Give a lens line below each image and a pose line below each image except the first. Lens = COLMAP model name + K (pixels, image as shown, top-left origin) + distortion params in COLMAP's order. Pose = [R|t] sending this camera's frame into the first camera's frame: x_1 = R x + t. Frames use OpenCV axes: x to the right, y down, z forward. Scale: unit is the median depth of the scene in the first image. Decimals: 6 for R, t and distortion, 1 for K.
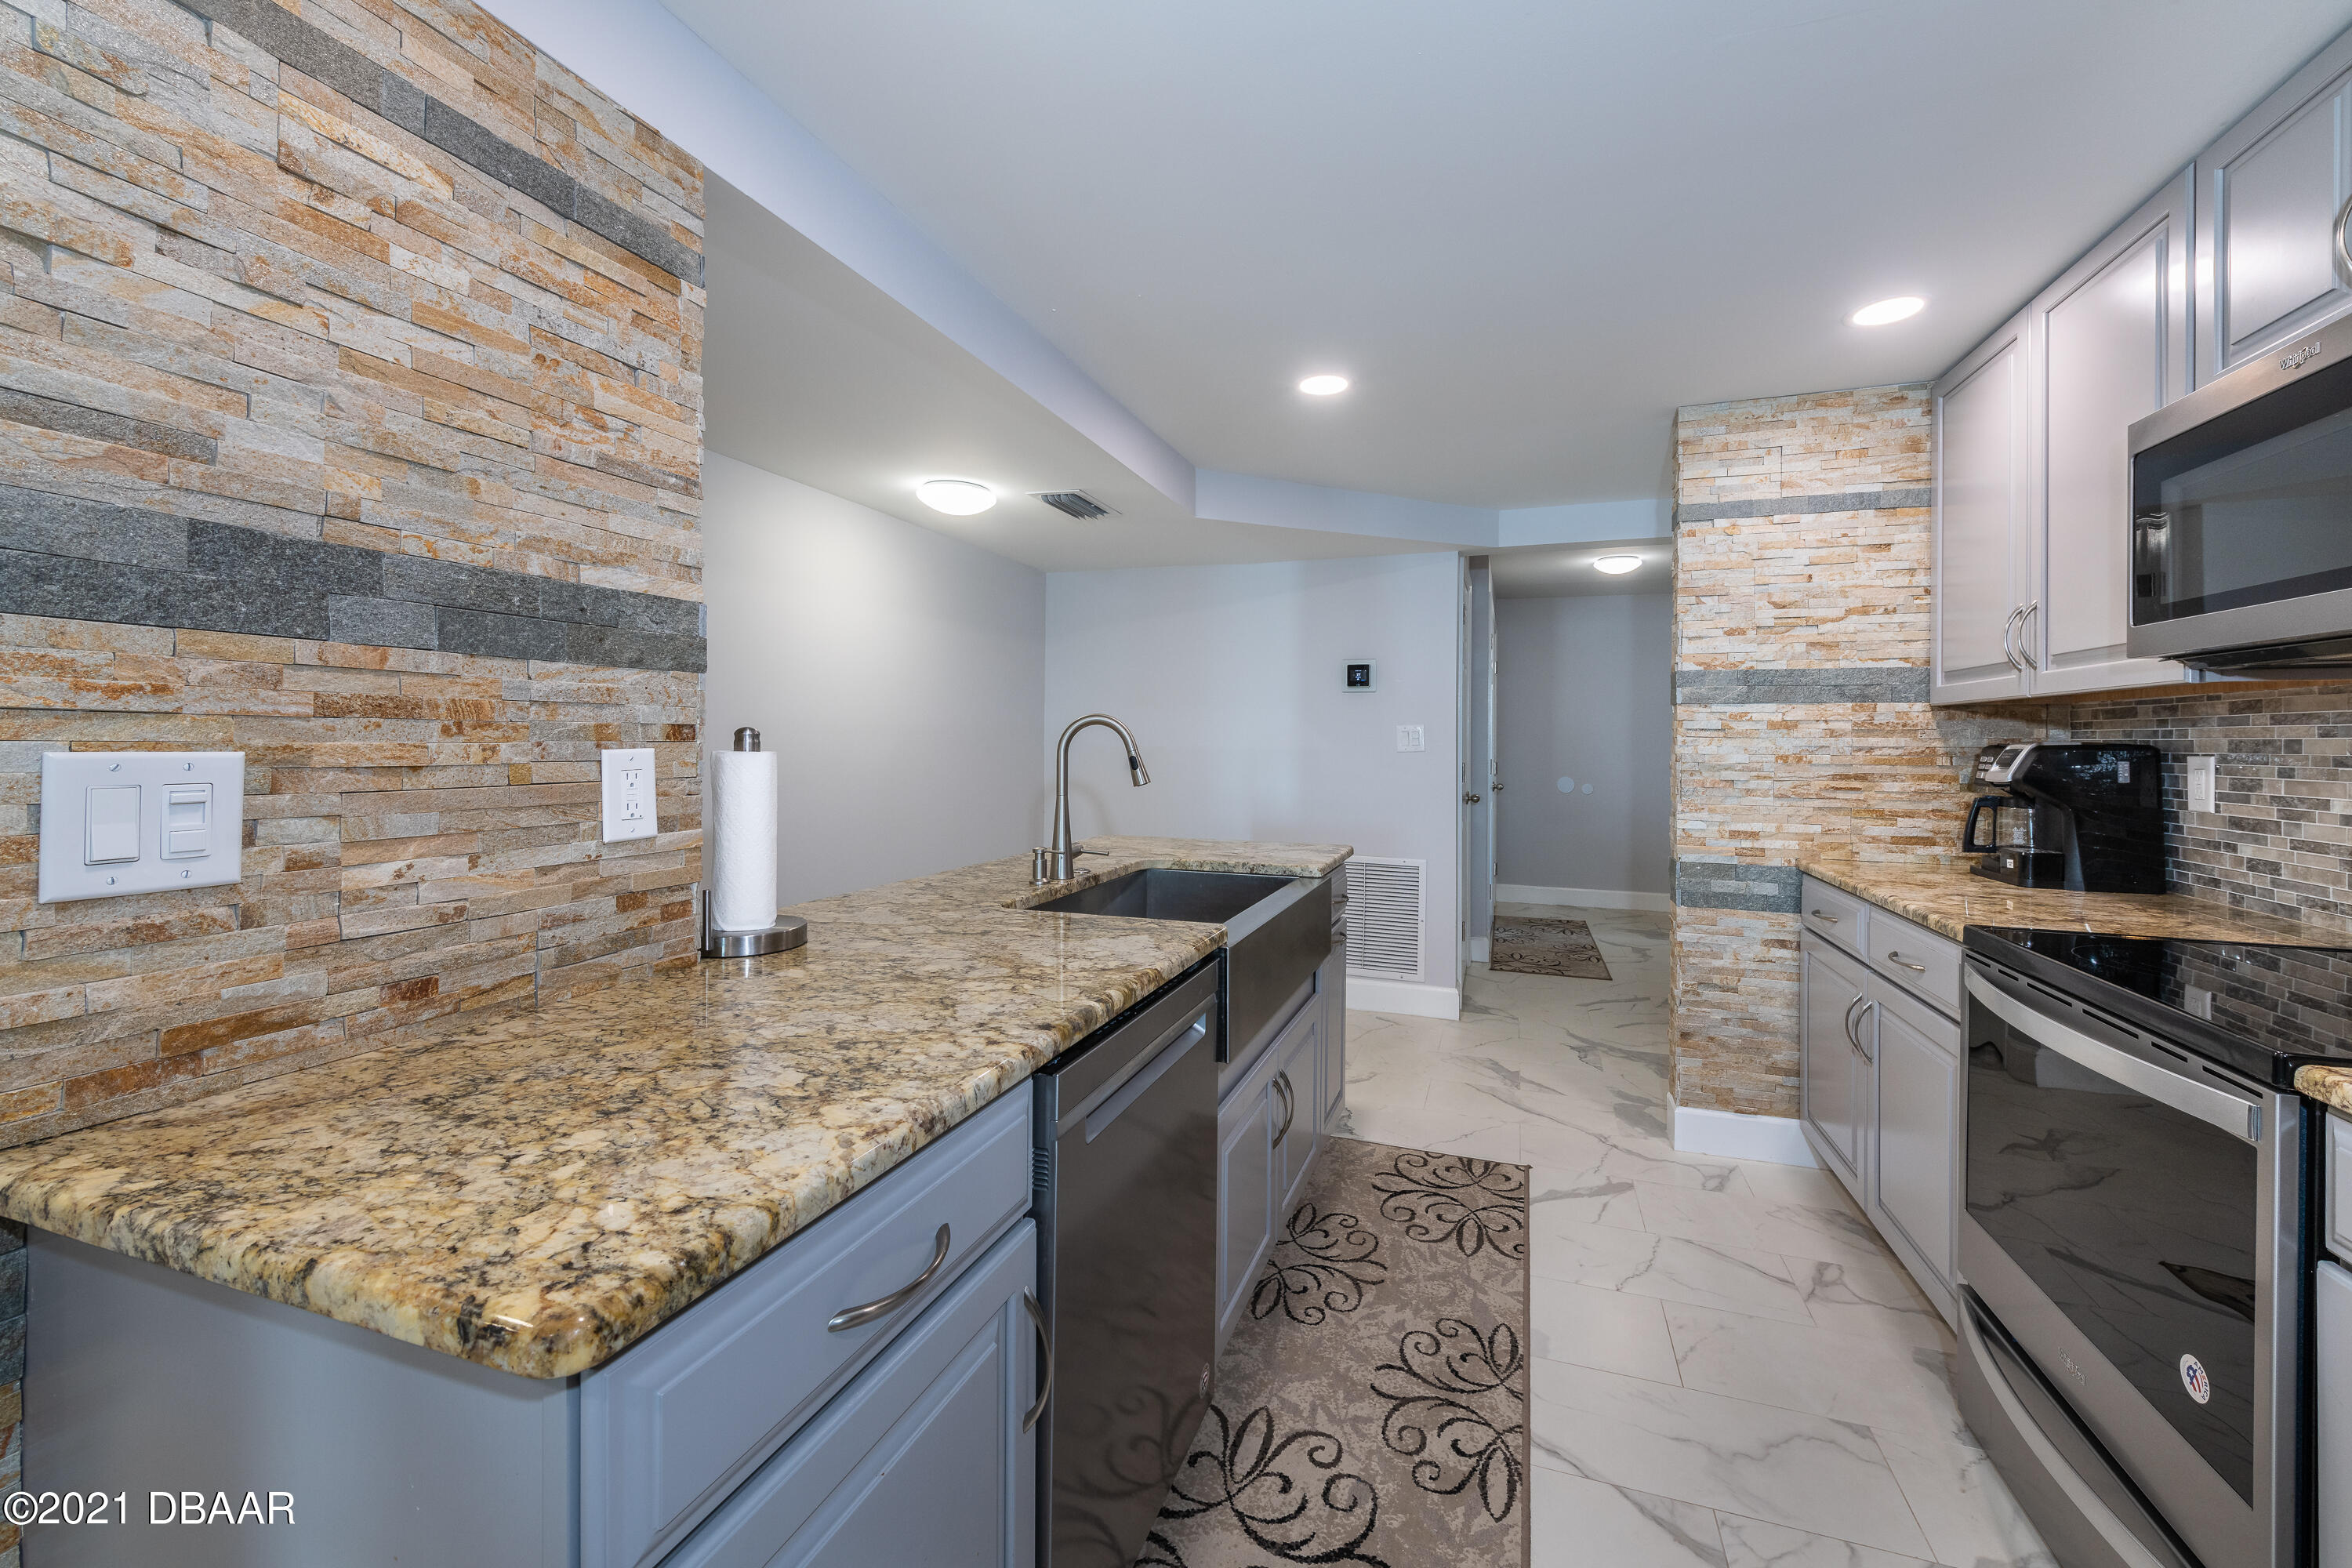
lens RADIAL K [[933.1, 0, 1192.1], [0, 933.1, 741.9], [0, 0, 1]] dist [0.009833, -0.001464]
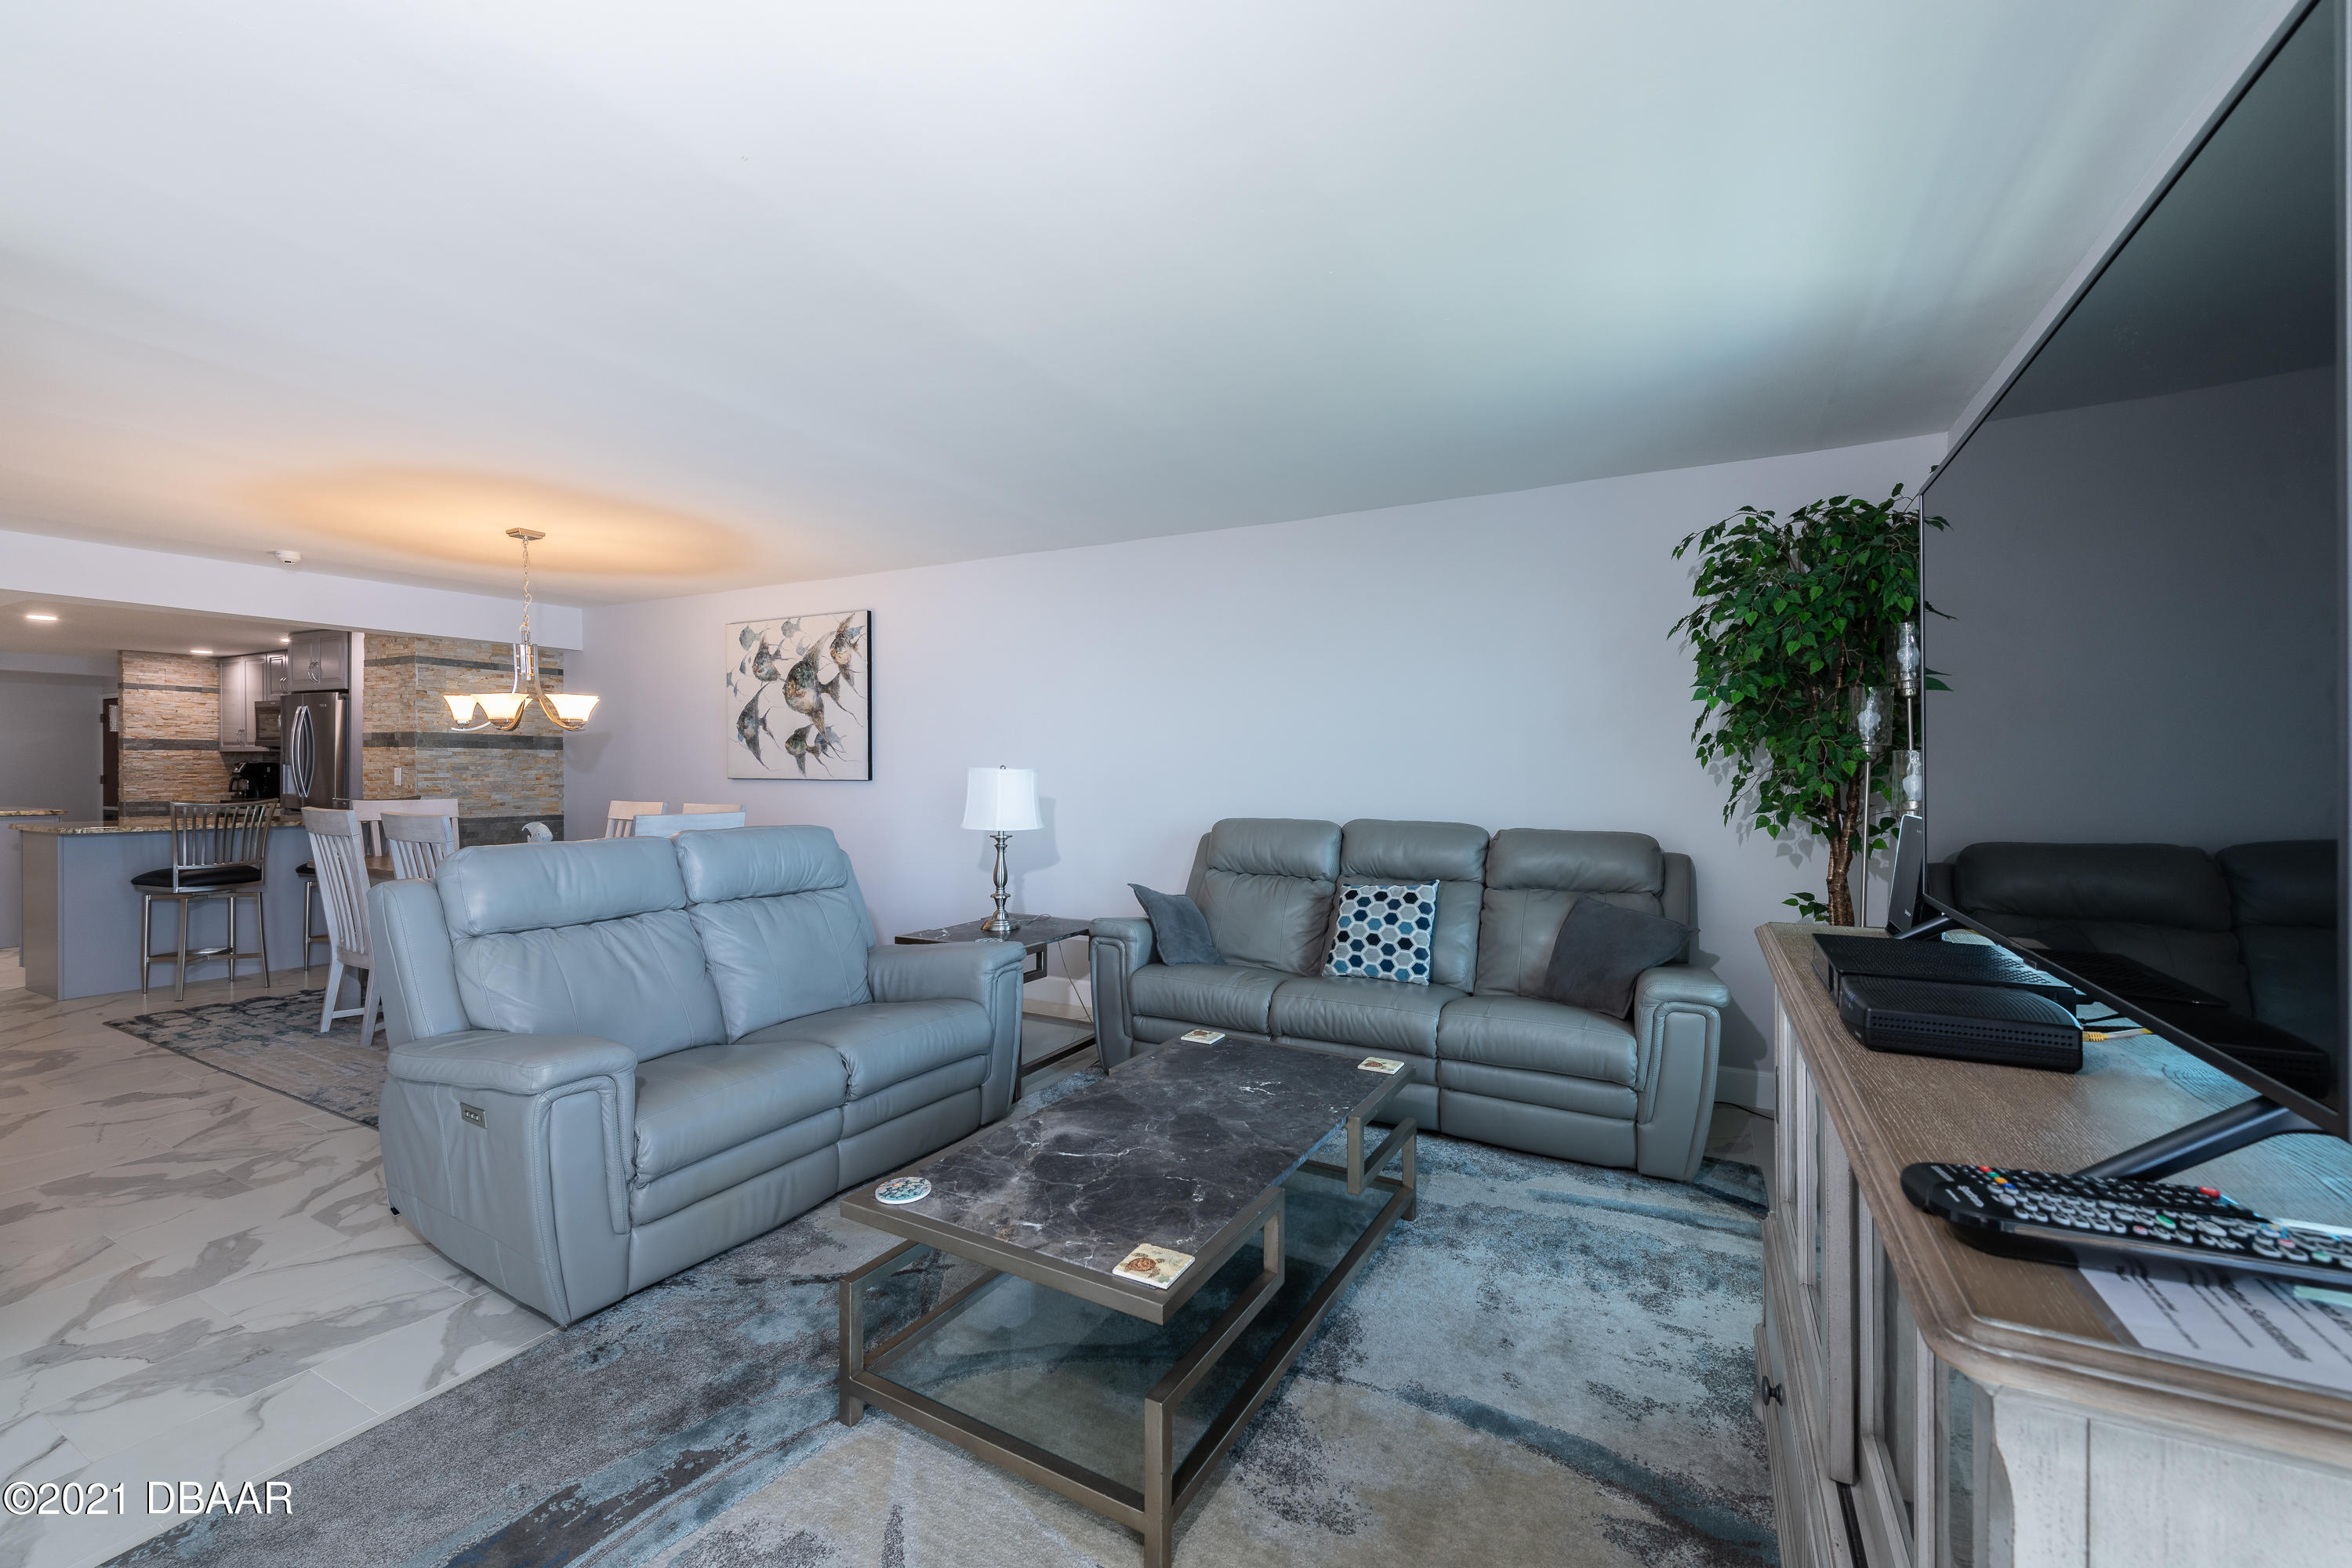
lens RADIAL K [[933.1, 0, 1171.2], [0, 933.1, 779.6], [0, 0, 1]] dist [0.009833, -0.001464]
pose [[0.154001, -0.017465, 0.987916, -2.252463], [-0.001897, 0.999837, 0.017972, -0.004505], [-0.988069, -0.004642, 0.153943, -3.215188]]
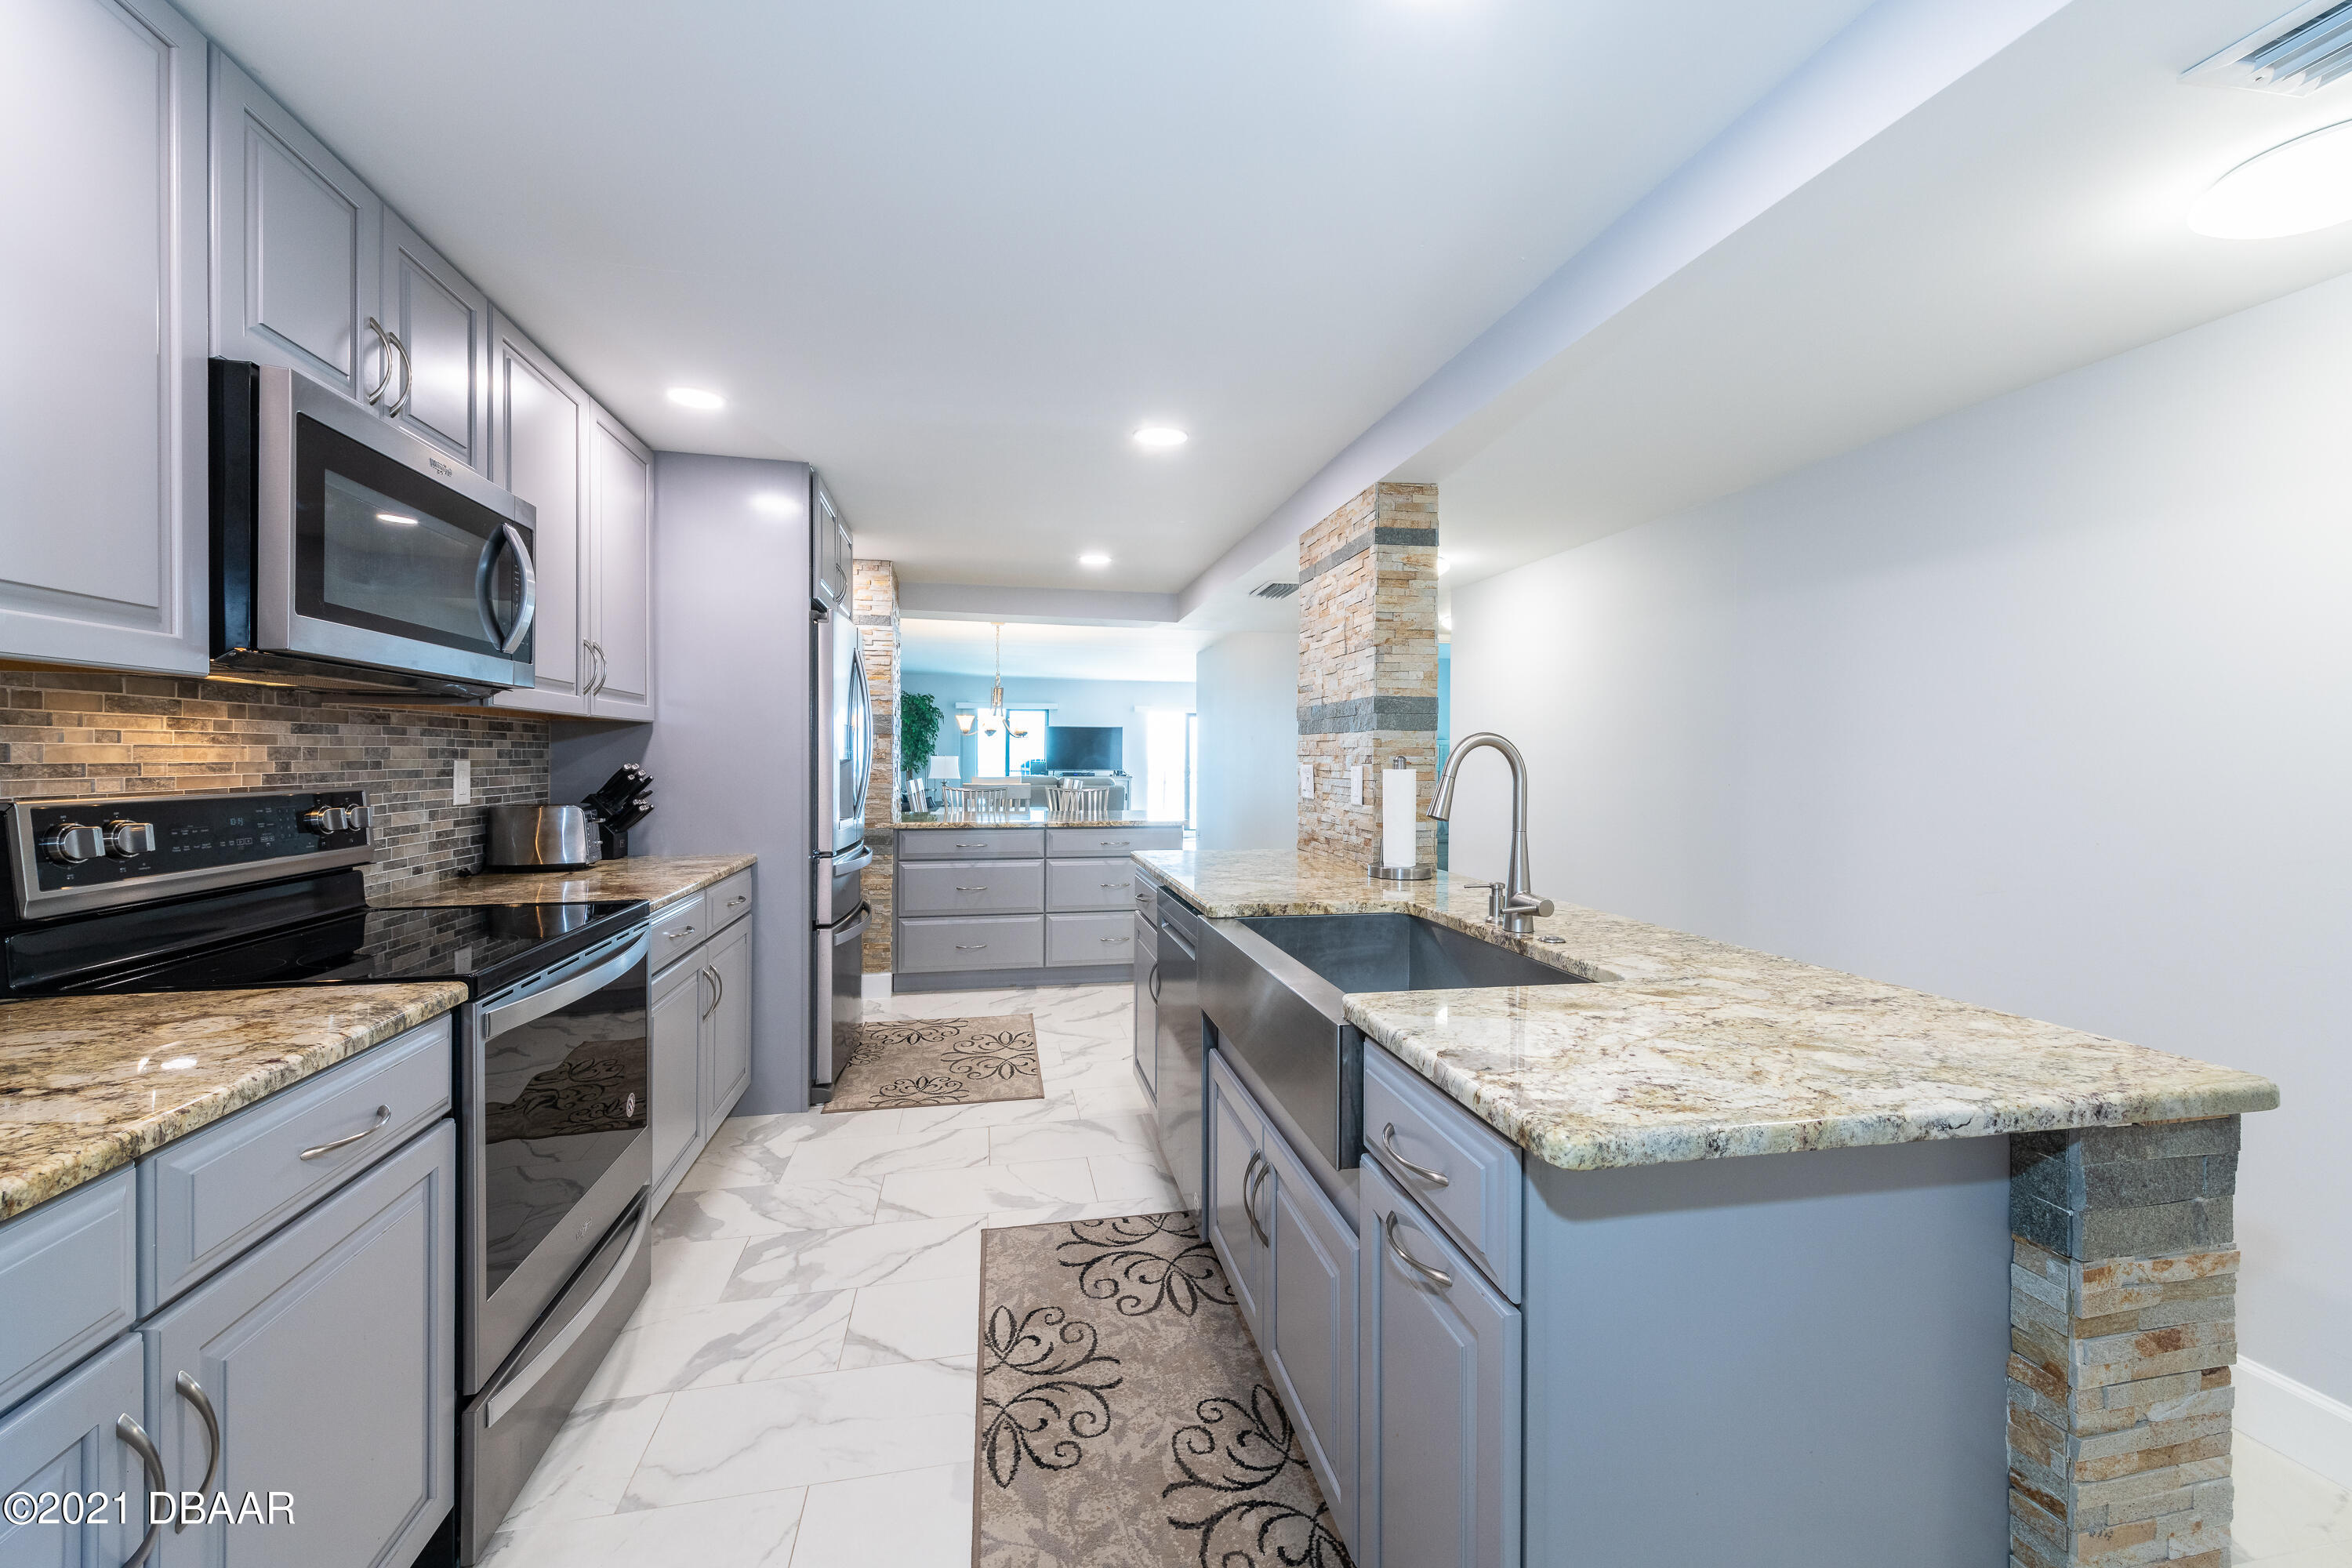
lens RADIAL K [[933.1, 0, 1182.9], [0, 933.1, 764.4], [0, 0, 1]] dist [0.009833, -0.001464]
pose [[-0.855480, -0.009170, -0.517754, 0.504987], [-0.014228, 0.999882, 0.005799, -0.002771], [0.517640, 0.012327, -0.855510, 1.424754]]
